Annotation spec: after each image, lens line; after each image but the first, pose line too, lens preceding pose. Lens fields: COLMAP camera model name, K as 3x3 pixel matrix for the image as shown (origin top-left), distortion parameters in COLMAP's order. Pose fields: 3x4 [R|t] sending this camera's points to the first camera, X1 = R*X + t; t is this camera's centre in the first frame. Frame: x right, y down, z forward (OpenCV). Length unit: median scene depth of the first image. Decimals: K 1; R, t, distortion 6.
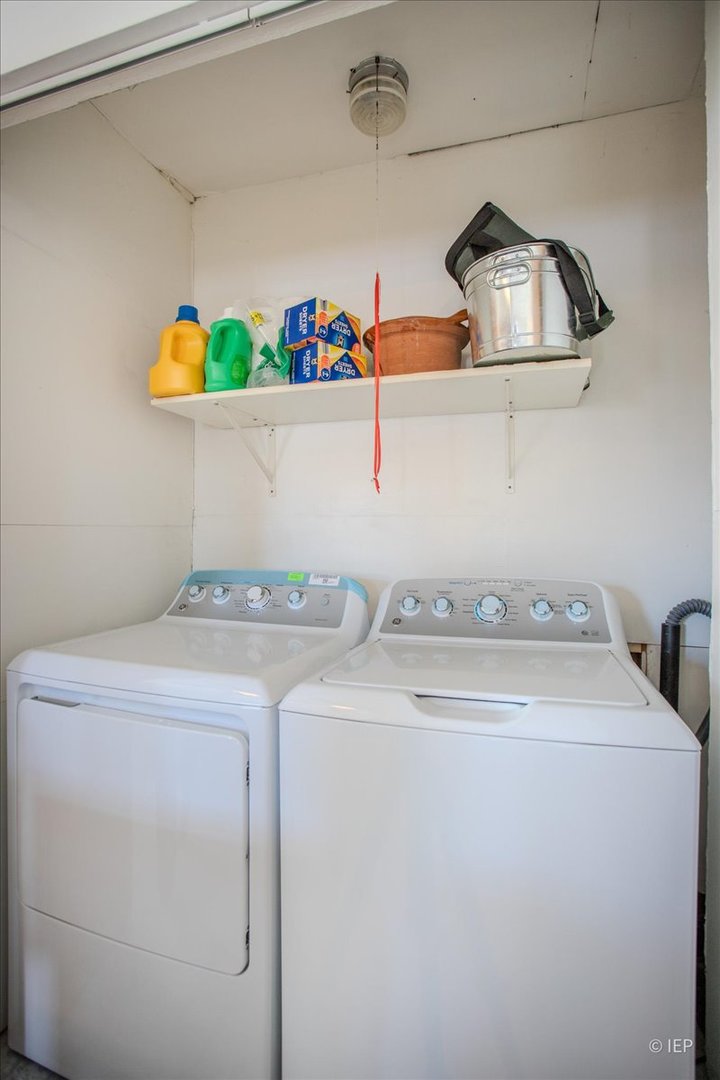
lens RADIAL K [[532.2, 0, 362.0], [0, 532.2, 536.2], [0, 0, 1]] dist [-0.037458, 0.004015]
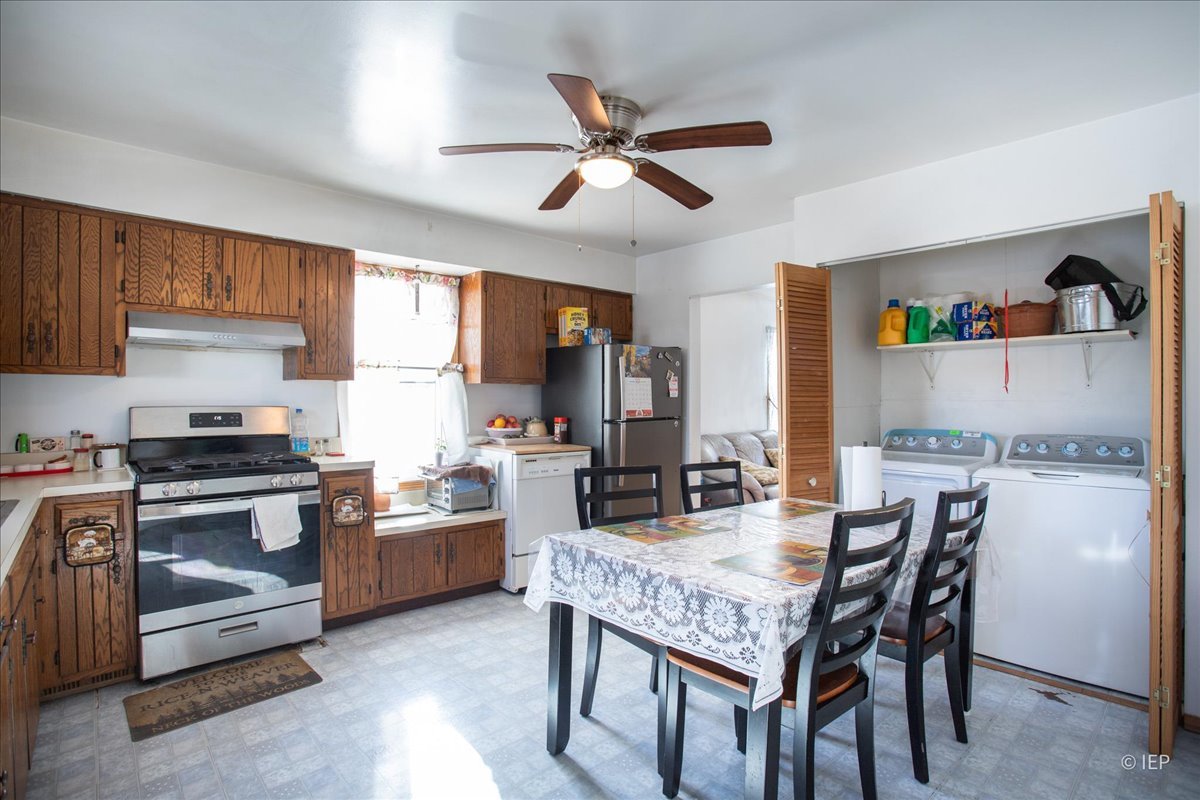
lens RADIAL K [[591.3, 0, 598.3], [0, 591.3, 408.5], [0, 0, 1]] dist [-0.037458, 0.004015]
pose [[0.874336, 0.000497, -0.485321, -0.255432], [0.004758, 0.999943, 0.009597, -0.045072], [0.485298, -0.010700, 0.874284, -1.720532]]
